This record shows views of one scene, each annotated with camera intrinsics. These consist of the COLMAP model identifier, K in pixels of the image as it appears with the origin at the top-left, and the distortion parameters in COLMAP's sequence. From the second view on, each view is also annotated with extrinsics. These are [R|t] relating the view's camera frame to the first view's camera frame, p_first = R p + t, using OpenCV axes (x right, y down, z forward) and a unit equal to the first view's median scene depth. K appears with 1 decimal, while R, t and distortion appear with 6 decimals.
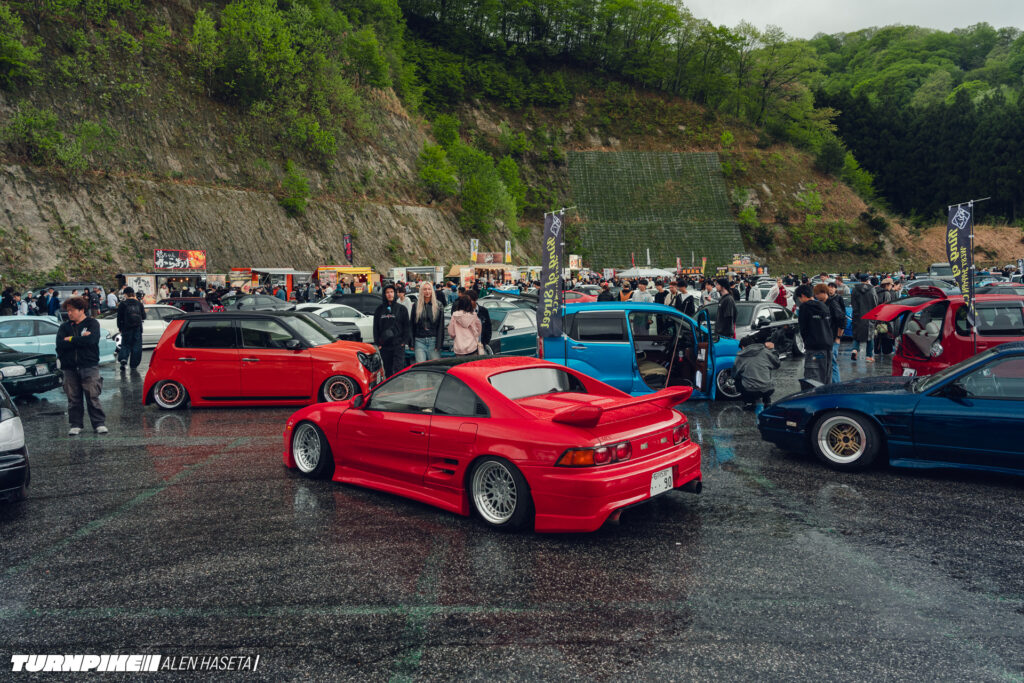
lens RADIAL K [[784.5, 0, 512.0], [0, 784.5, 341.5], [0, 0, 1]] dist [-0.001333, 0.000233]
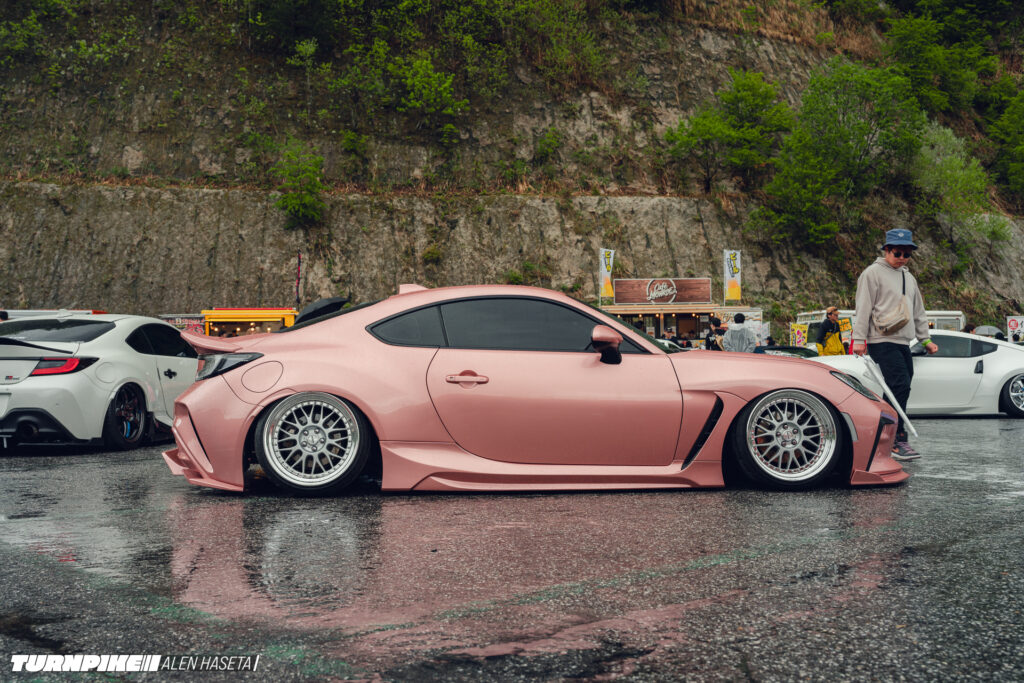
lens RADIAL K [[1050.7, 0, 512.0], [0, 1050.7, 341.5], [0, 0, 1]] dist [0.006287, 0.015794]
pose [[0.661253, -0.006633, -0.750134, 0.468803], [-0.073061, 0.994638, -0.073200, -0.041822], [0.746597, 0.103209, 0.657222, 0.771126]]
